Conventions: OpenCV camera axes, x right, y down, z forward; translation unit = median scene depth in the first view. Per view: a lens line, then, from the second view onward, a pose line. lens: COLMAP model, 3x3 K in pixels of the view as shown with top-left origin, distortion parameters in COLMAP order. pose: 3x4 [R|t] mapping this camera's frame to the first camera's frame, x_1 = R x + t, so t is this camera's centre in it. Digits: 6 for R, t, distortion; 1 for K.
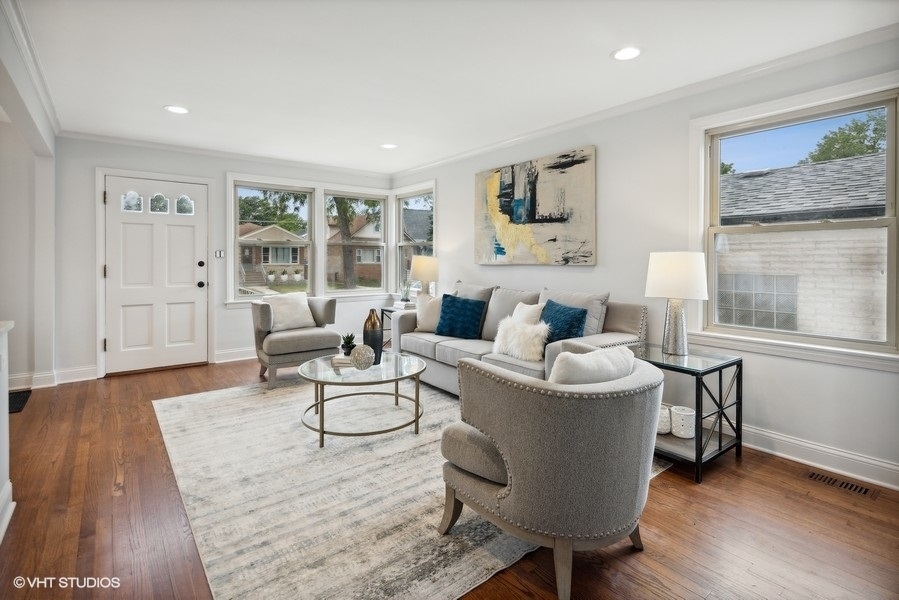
lens RADIAL K [[444.1, 0, 449.9], [0, 444.1, 264.4], [0, 0, 1]] dist [0.000356, 0.000133]
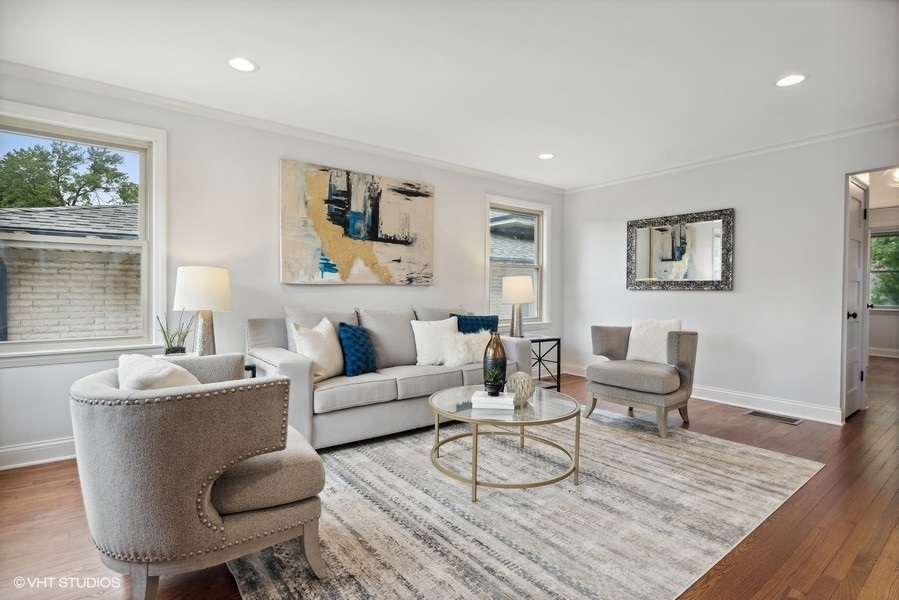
lens RADIAL K [[437.3, 0, 449.5], [0, 437.3, 300.0], [0, 0, 1]] dist [-0.034818, 0.000368]
pose [[0.000467, -0.026521, 0.999648, -0.749447], [0.002055, 0.999646, 0.026520, 0.009929], [-0.999998, 0.002042, 0.000521, 0.823047]]
